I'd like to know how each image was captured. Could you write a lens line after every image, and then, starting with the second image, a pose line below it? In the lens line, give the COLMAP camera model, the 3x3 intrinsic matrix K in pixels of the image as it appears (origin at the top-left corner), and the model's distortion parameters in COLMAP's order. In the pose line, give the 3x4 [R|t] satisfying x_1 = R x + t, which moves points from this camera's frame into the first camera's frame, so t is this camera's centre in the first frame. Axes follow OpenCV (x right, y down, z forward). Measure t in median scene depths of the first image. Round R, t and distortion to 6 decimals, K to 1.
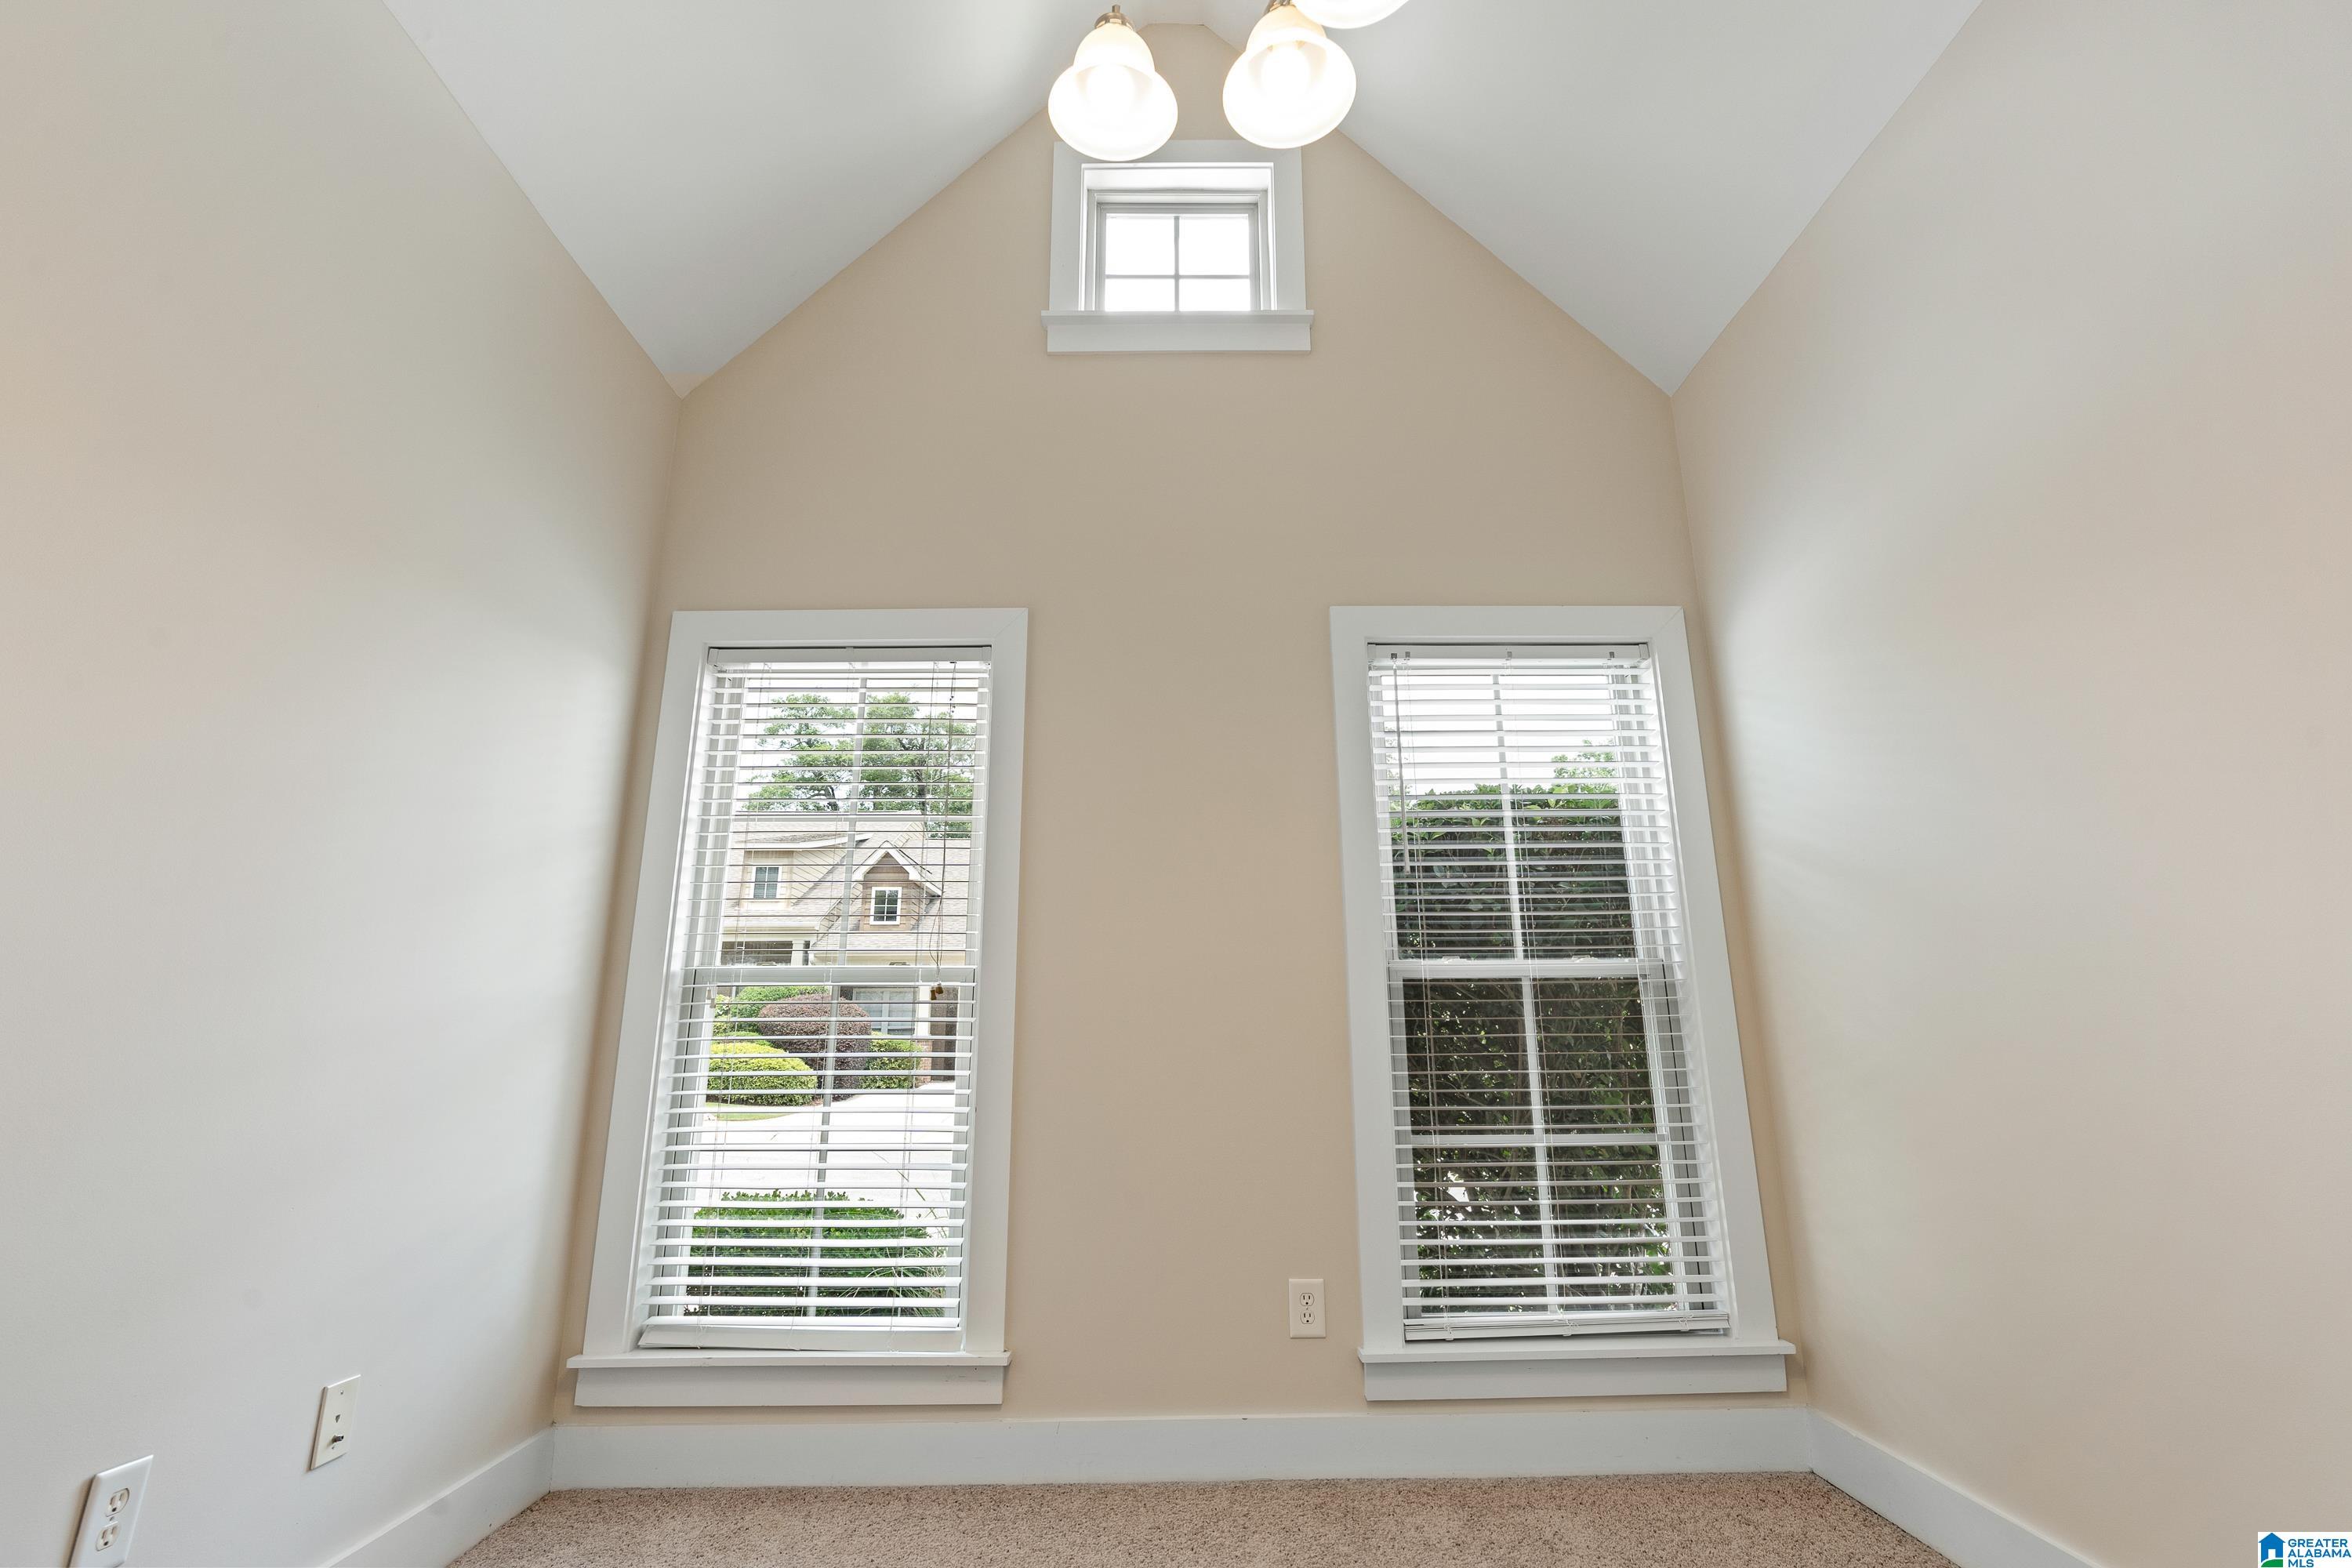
lens RADIAL K [[1072.4, 0, 1192.5], [0, 1072.4, 782.7], [0, 0, 1]] dist [-0.009158, 0.004388]
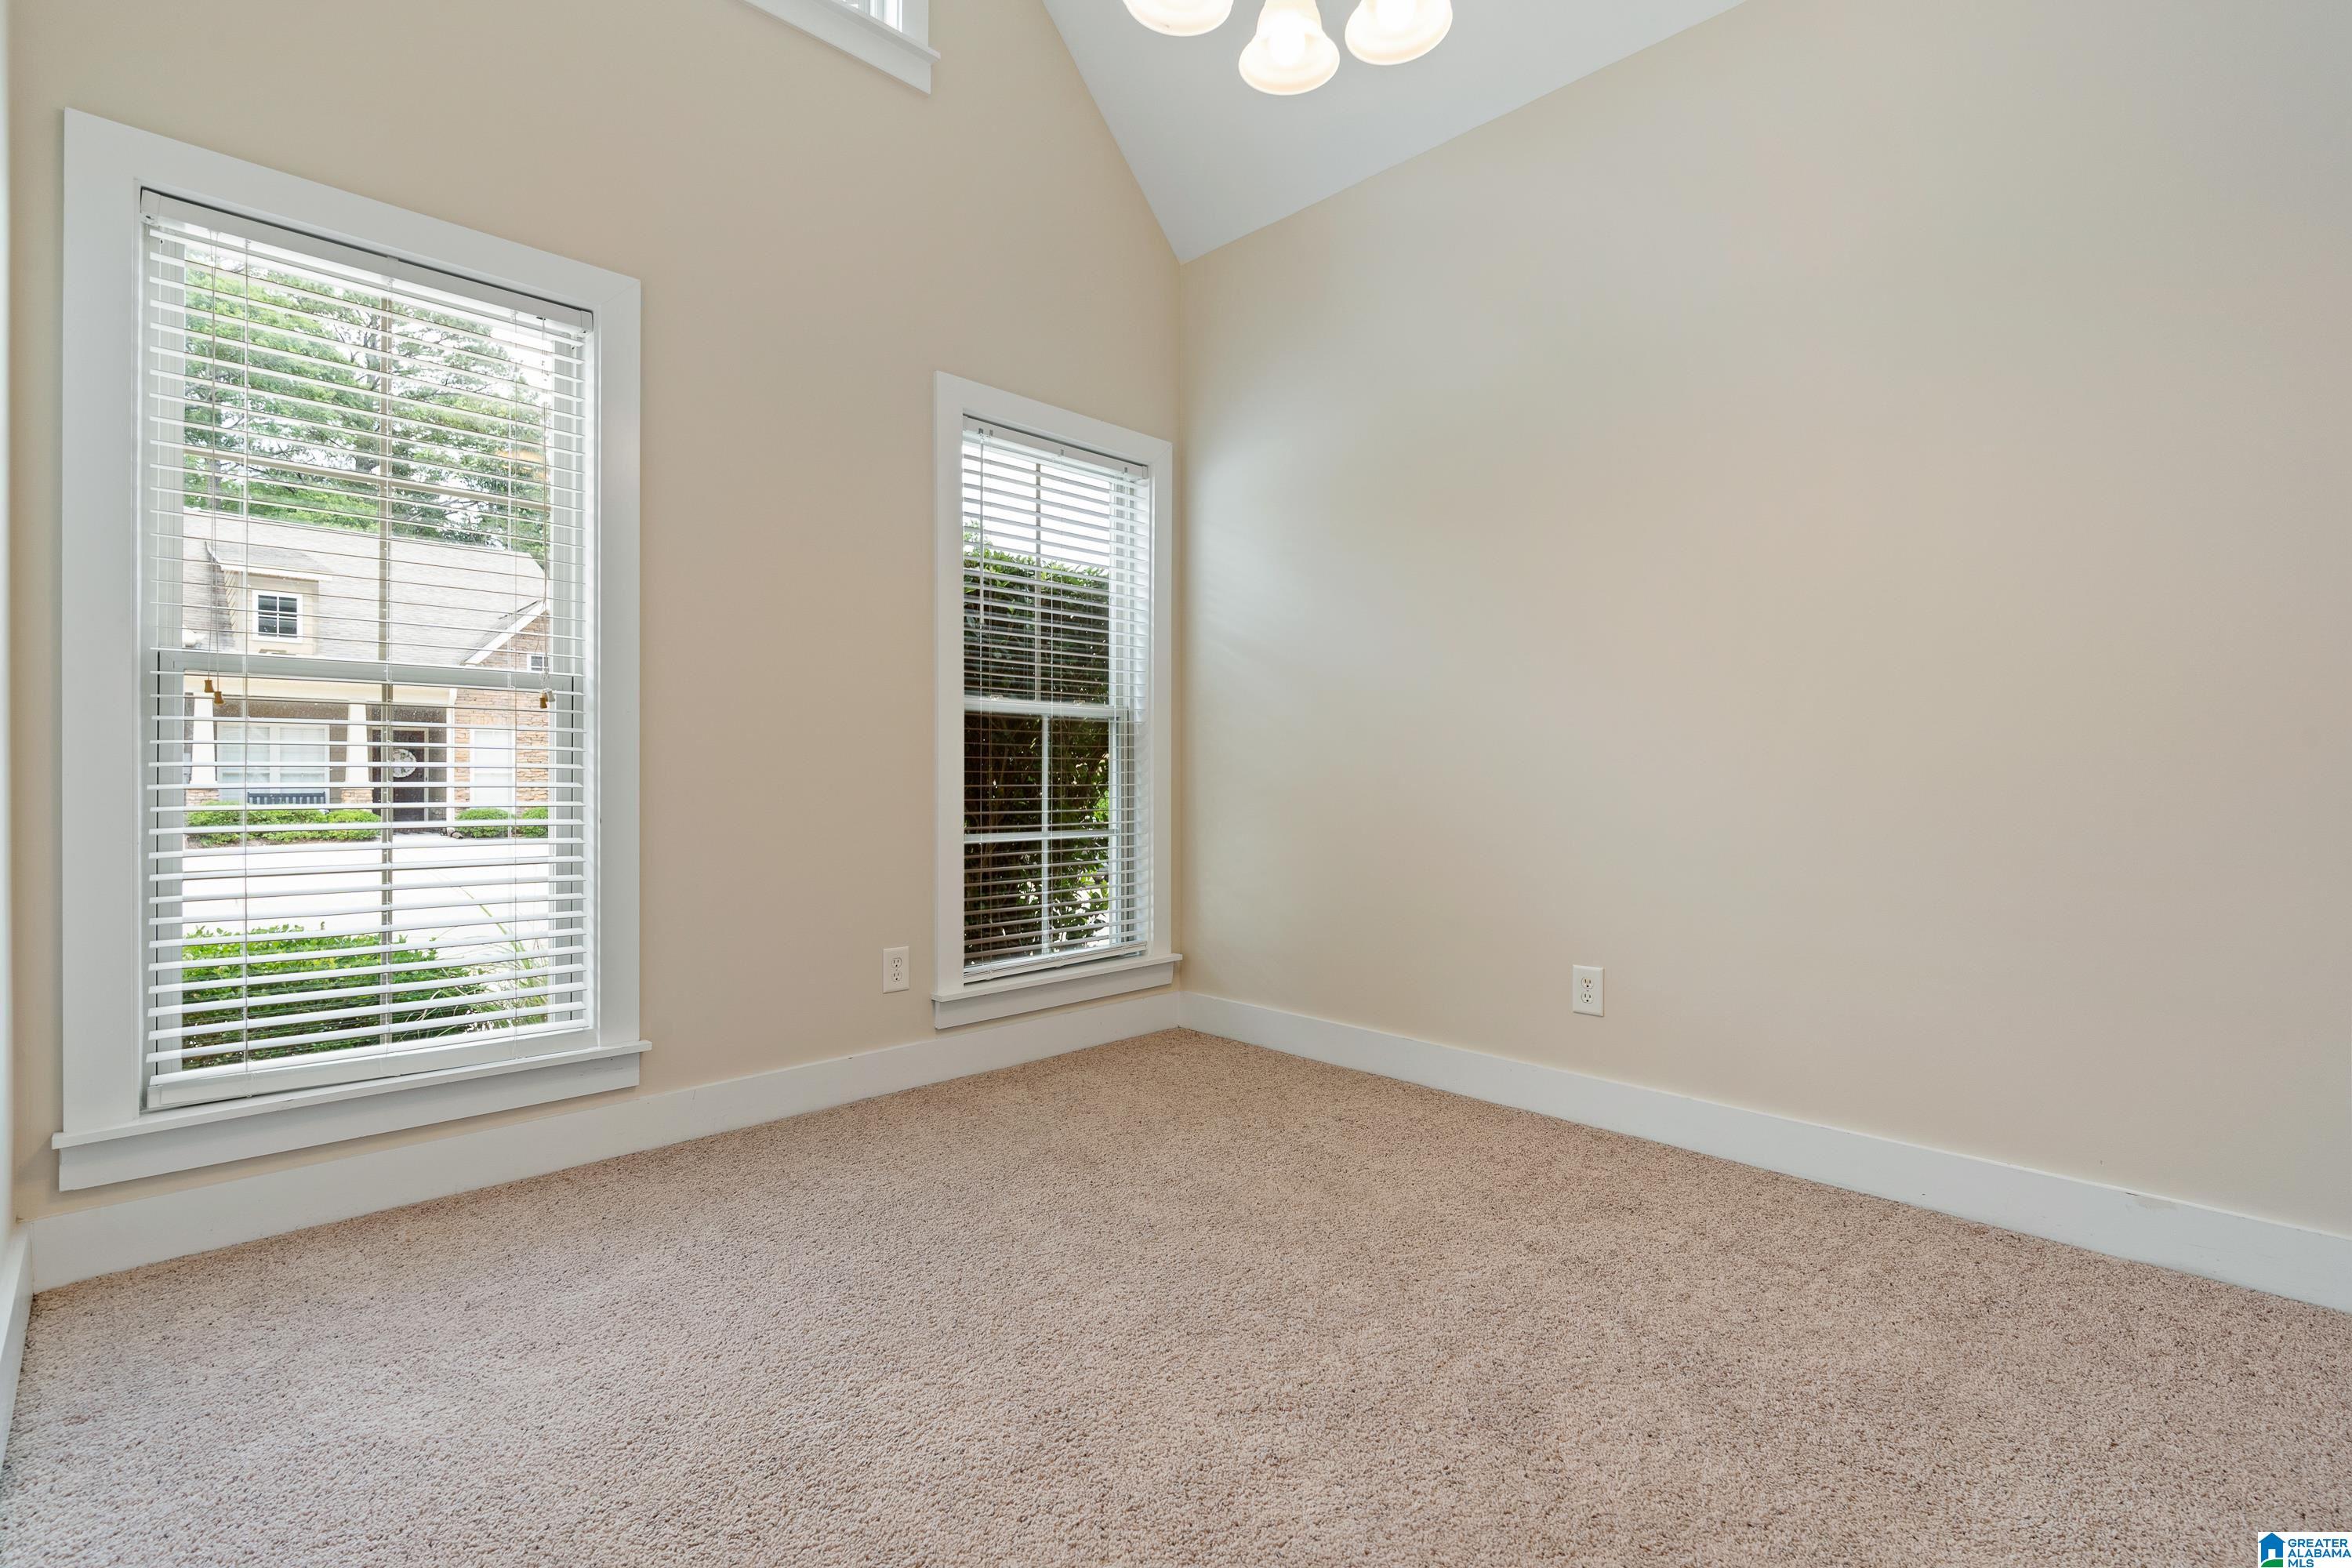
lens RADIAL K [[1072.4, 0, 1151.6], [0, 1072.4, 776.8], [0, 0, 1]] dist [-0.009158, 0.004388]
pose [[0.727082, 0.008764, 0.686494, -0.486118], [-0.180950, 0.967010, 0.179303, -0.000396], [-0.662275, -0.254589, 0.704681, -0.011775]]
